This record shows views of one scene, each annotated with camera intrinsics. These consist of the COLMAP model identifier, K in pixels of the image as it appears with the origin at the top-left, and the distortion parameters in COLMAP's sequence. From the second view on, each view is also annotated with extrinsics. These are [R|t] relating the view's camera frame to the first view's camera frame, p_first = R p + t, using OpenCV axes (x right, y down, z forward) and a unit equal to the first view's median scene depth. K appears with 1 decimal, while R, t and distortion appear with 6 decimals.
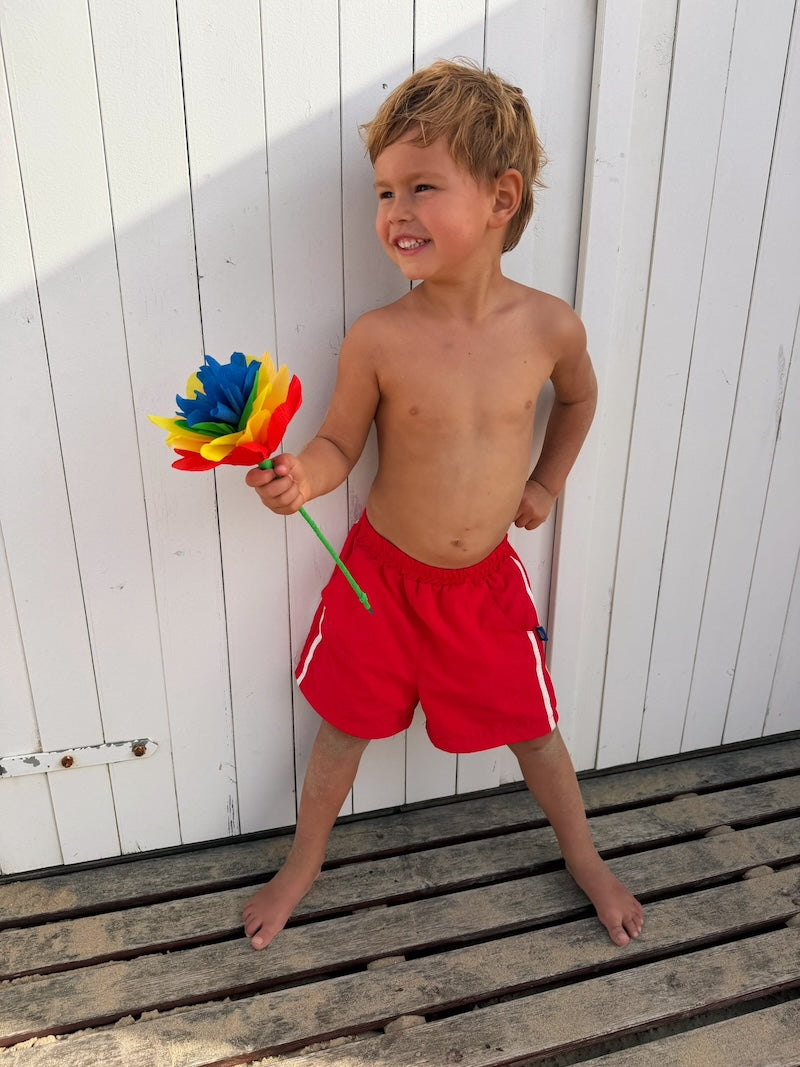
lens RADIAL K [[781.6, 0, 399.4], [0, 781.6, 533.0], [0, 0, 1]] dist [-0.017963, -0.002556]
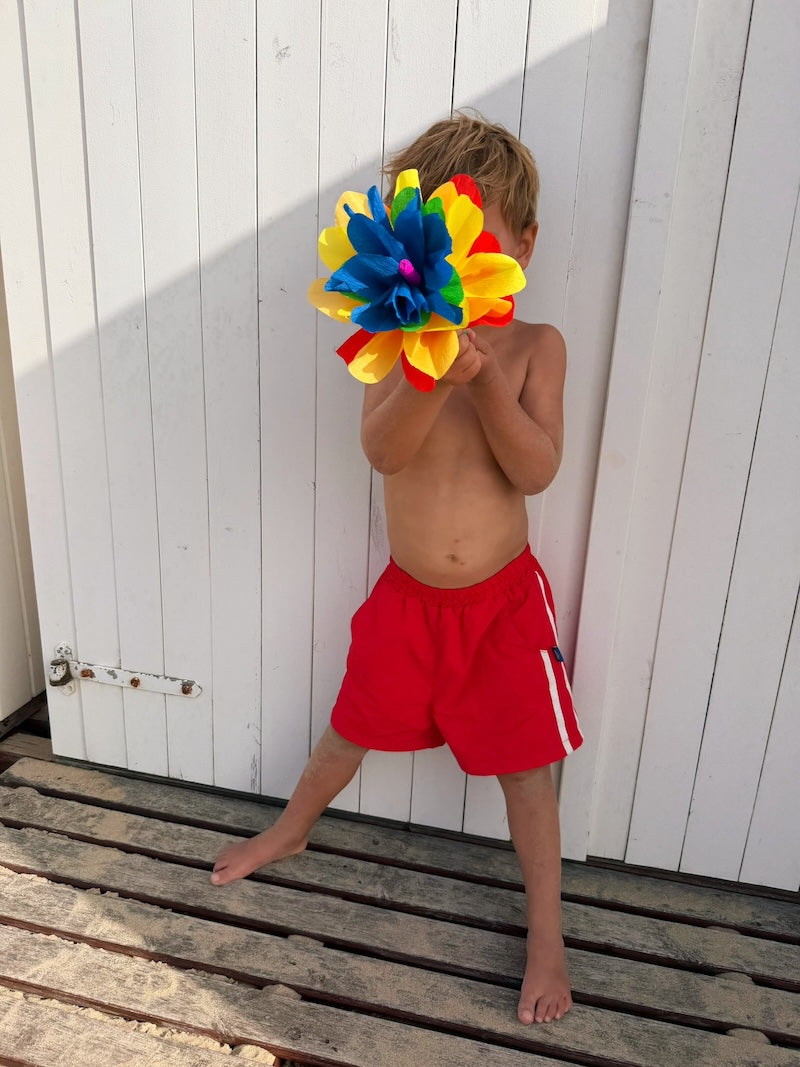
lens RADIAL K [[781.6, 0, 401.6], [0, 781.6, 531.0], [0, 0, 1]] dist [-0.017963, -0.002556]
pose [[0.876546, 0.160571, -0.453744, 0.476052], [-0.203258, 0.978018, -0.046554, 0.026903], [0.436295, 0.133034, 0.889915, 0.036983]]
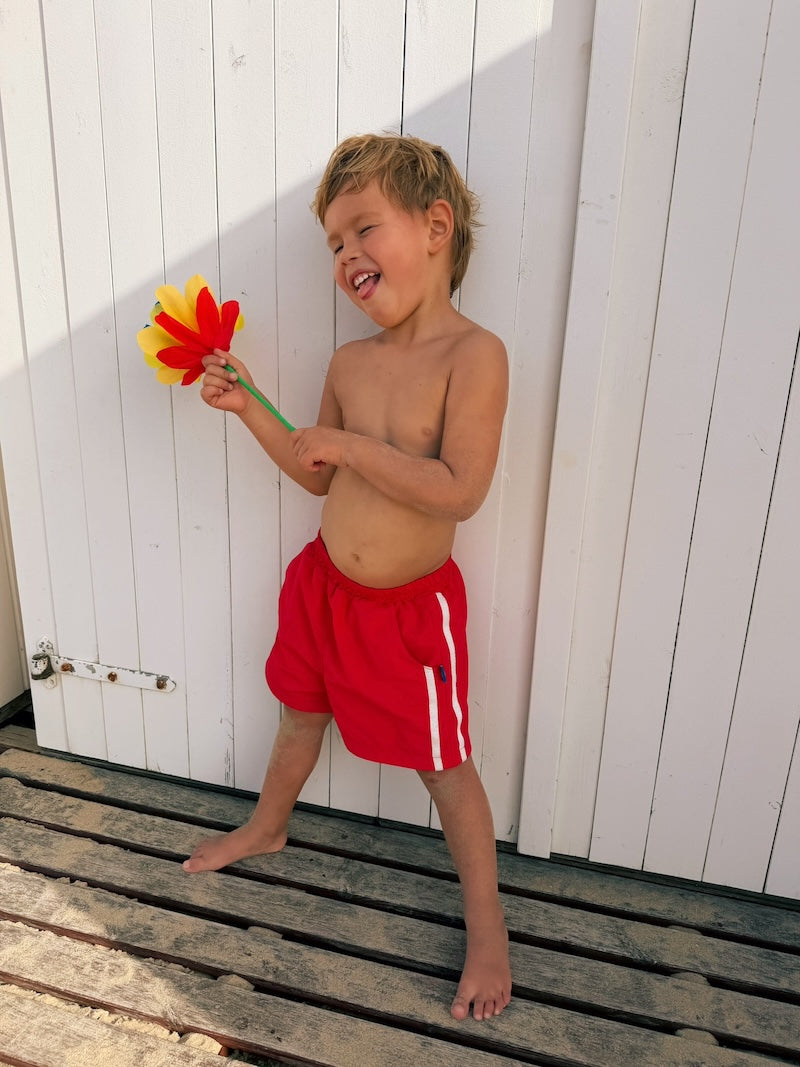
lens RADIAL K [[781.6, 0, 410.7], [0, 781.6, 523.6], [0, 0, 1]] dist [-0.017963, -0.002556]
pose [[0.861085, 0.161192, -0.482234, 0.570530], [-0.205429, 0.977856, -0.039959, -0.002189], [0.465114, 0.133472, 0.875131, 0.070770]]
